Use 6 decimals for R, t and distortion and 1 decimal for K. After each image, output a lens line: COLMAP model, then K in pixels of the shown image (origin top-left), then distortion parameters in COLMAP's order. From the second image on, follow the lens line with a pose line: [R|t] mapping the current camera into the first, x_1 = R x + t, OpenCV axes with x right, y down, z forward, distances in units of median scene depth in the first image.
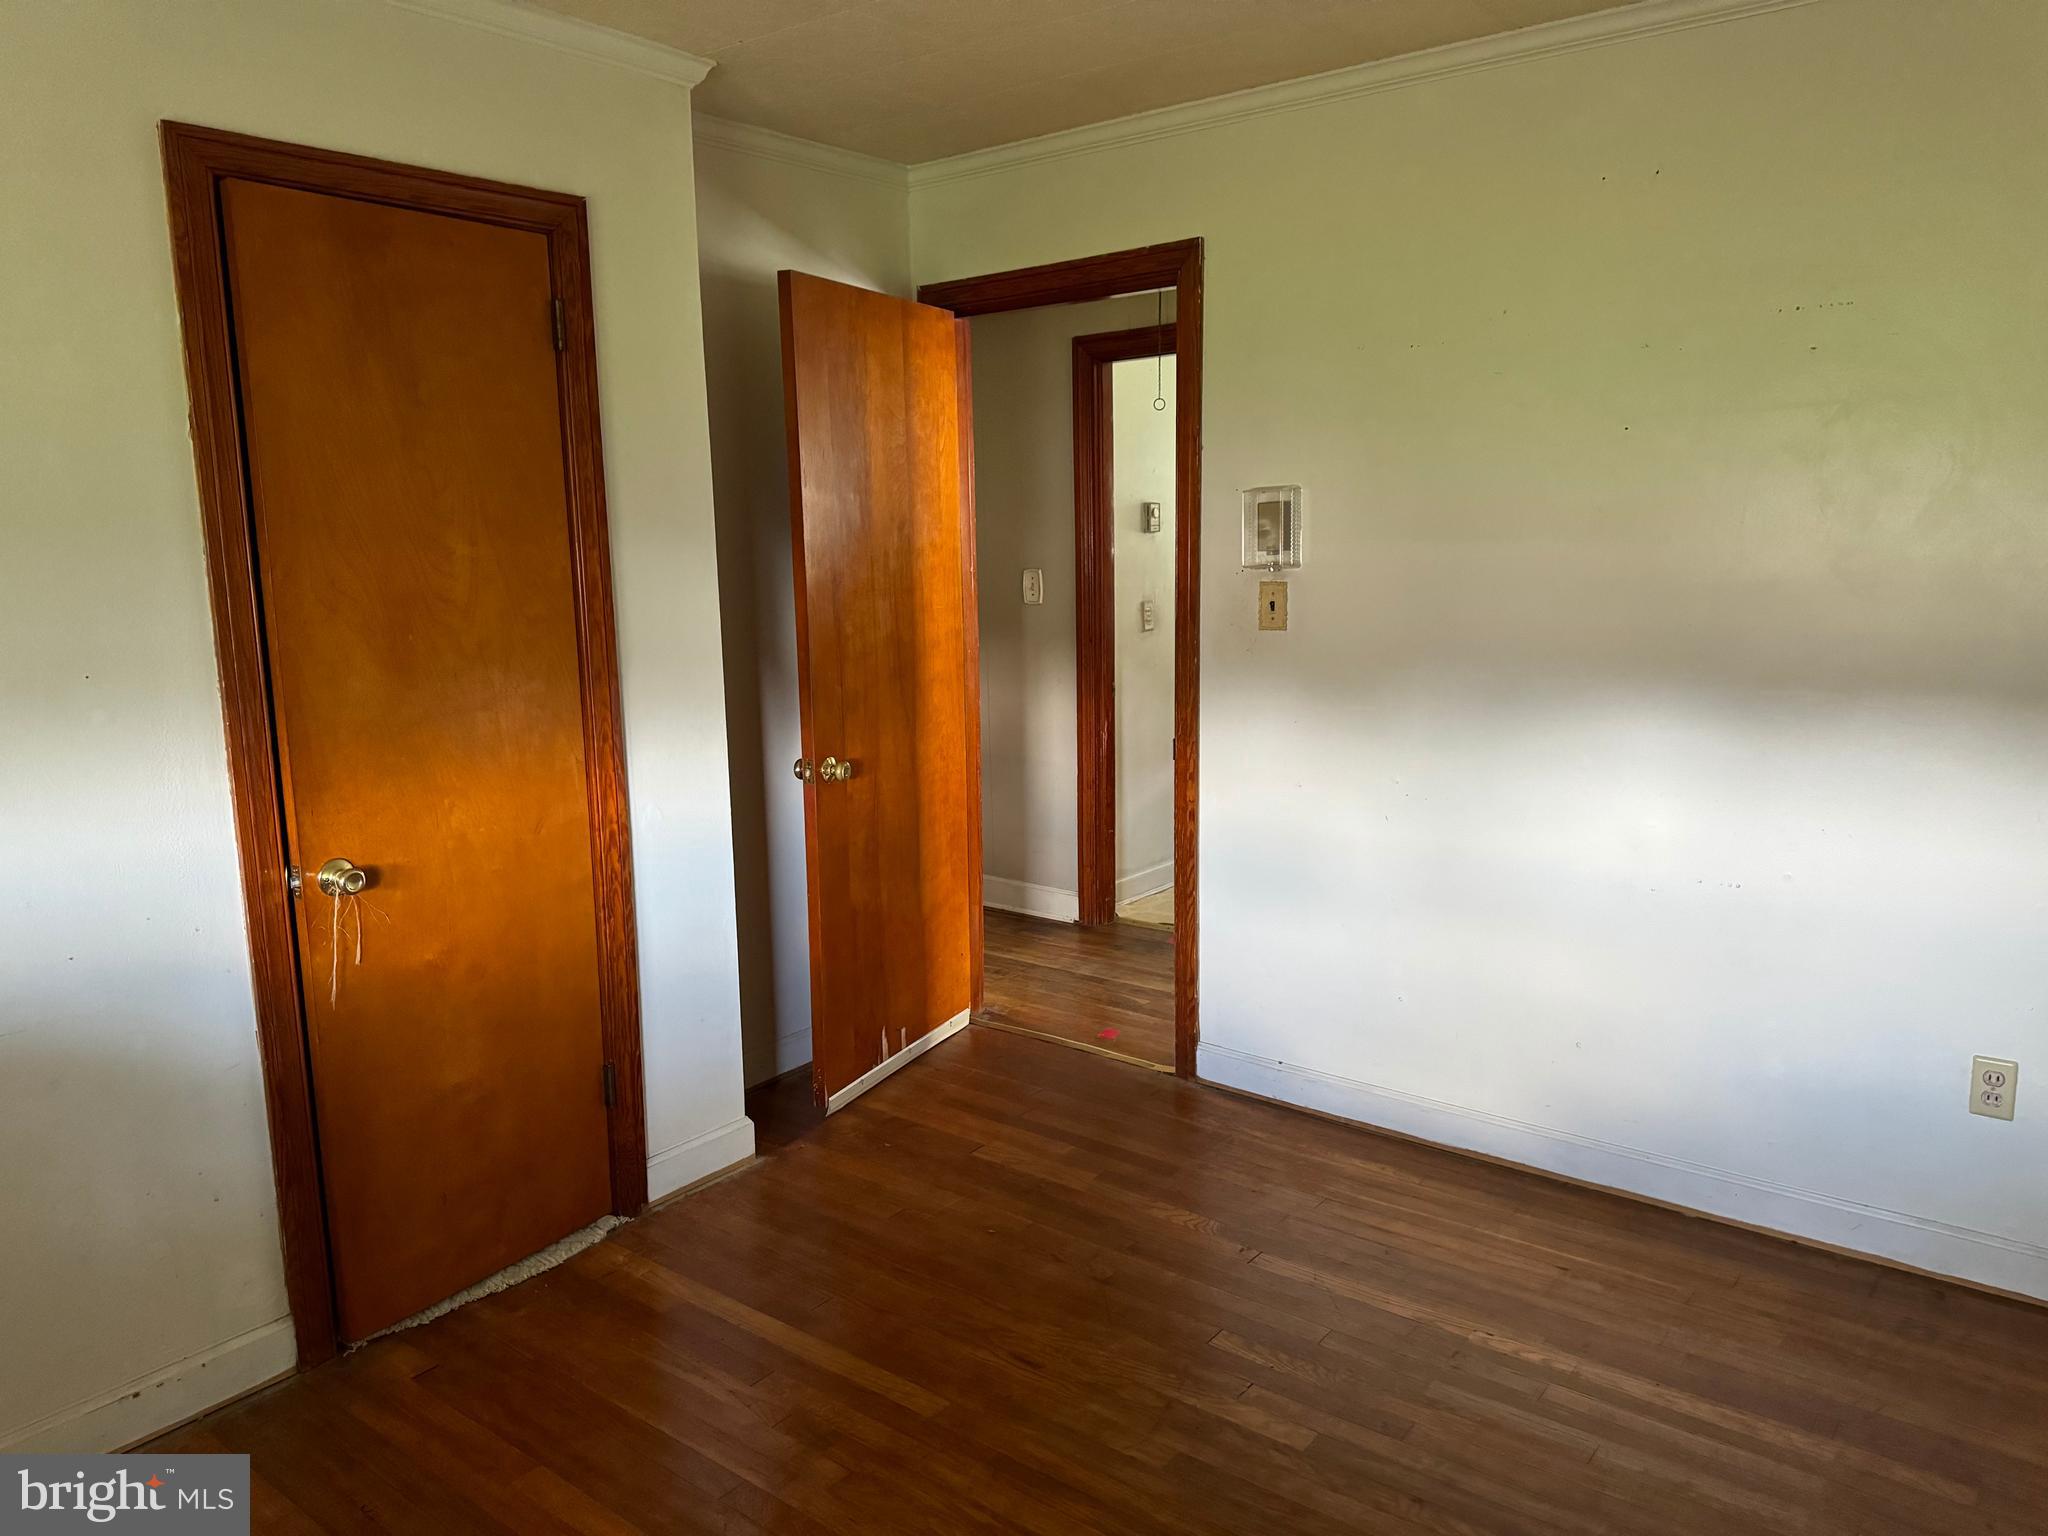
lens RADIAL K [[1431.5, 0, 1024.0], [0, 1431.5, 768.0], [0, 0, 1]] dist [0.149016, -0.144861]
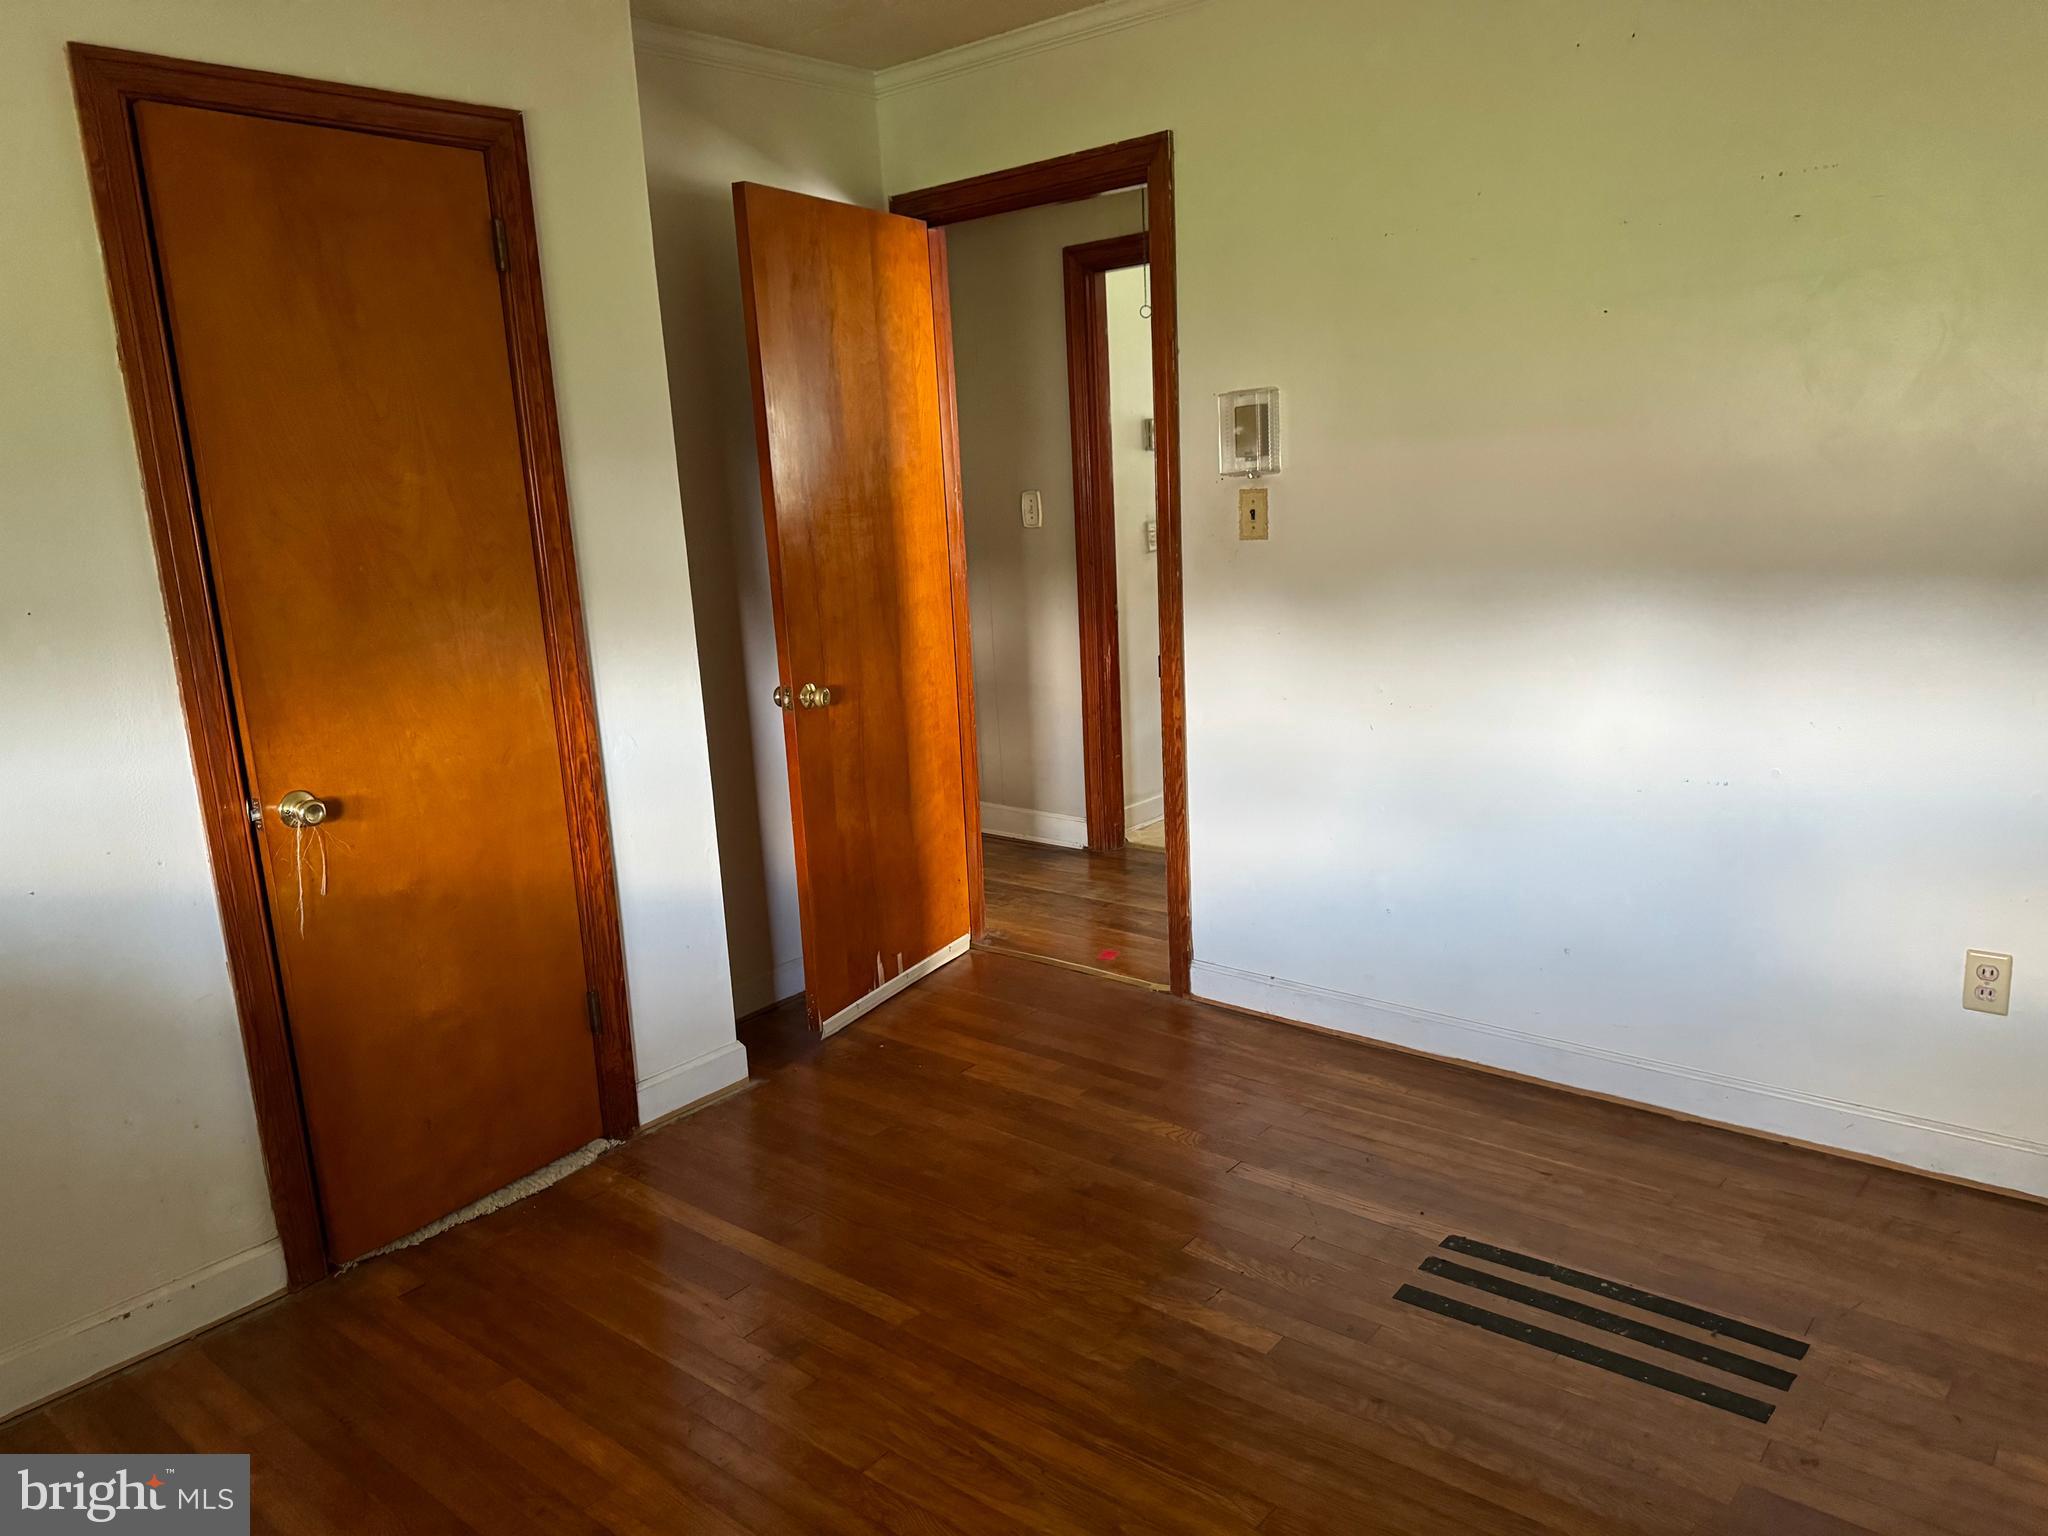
lens RADIAL K [[1431.5, 0, 1024.0], [0, 1431.5, 768.0], [0, 0, 1]] dist [0.149016, -0.144861]
pose [[0.998912, -0.026710, -0.038218, 0.059314], [0.028338, 0.998685, 0.042716, 0.015105], [0.037027, -0.043752, 0.998356, 0.013021]]
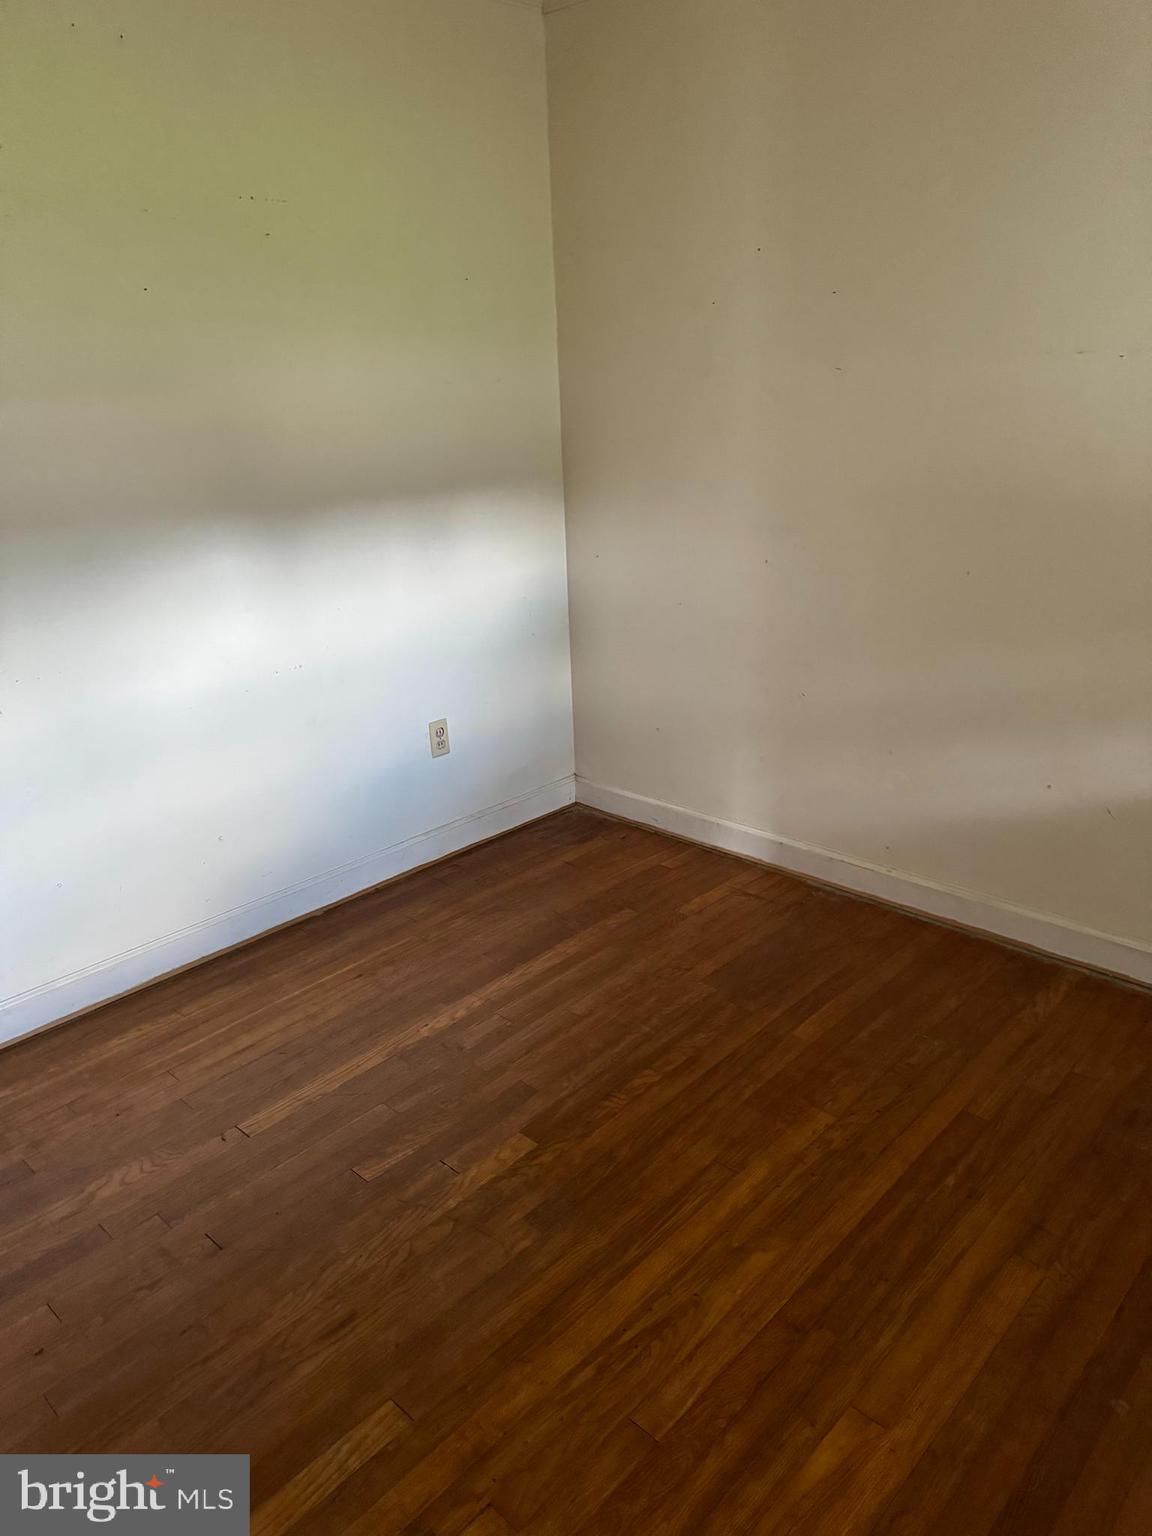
lens RADIAL K [[1080.6, 0, 576.0], [0, 1080.6, 768.0], [0, 0, 1]] dist [0.060395, -0.096973]
pose [[0.098266, -0.320651, 0.942086, -0.450835], [0.208330, 0.932320, 0.295597, -0.073451], [-0.973110, 0.167217, 0.158417, 0.618890]]
